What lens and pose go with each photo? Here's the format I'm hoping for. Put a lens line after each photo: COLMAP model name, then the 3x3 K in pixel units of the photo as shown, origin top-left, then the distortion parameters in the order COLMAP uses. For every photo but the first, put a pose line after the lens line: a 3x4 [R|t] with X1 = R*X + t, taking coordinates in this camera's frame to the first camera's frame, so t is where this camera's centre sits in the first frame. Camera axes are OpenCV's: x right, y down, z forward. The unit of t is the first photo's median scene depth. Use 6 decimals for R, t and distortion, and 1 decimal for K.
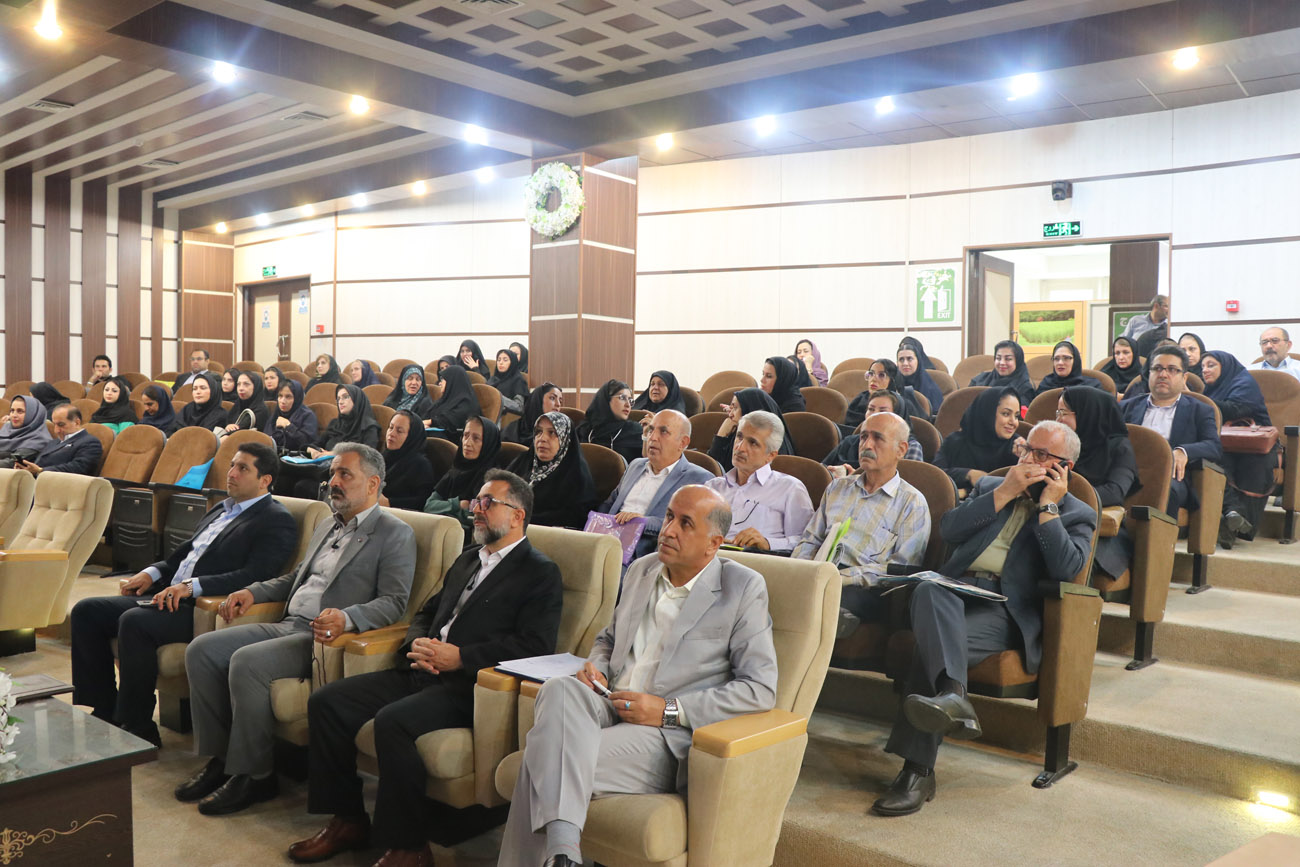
lens RADIAL K [[1072.4, 0, 648.2], [0, 1072.4, 451.9], [0, 0, 1]] dist [-0.196507, 0.144176]
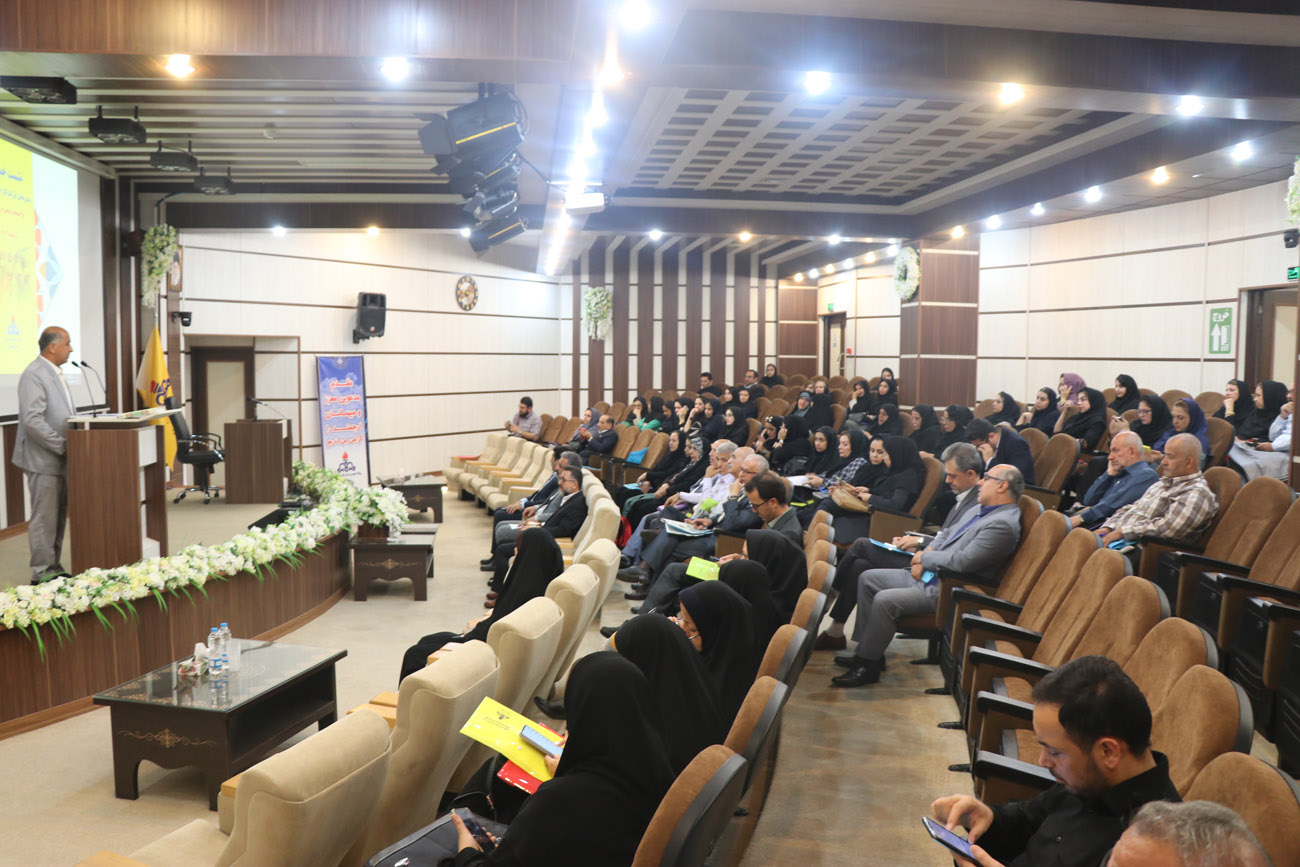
lens RADIAL K [[1072.4, 0, 648.2], [0, 1072.4, 451.9], [0, 0, 1]] dist [-0.196507, 0.144176]
pose [[0.711961, 0.051448, -0.700332, 0.608508], [-0.032178, 0.998655, 0.040651, -0.041024], [0.701482, -0.006407, 0.712659, -0.232184]]
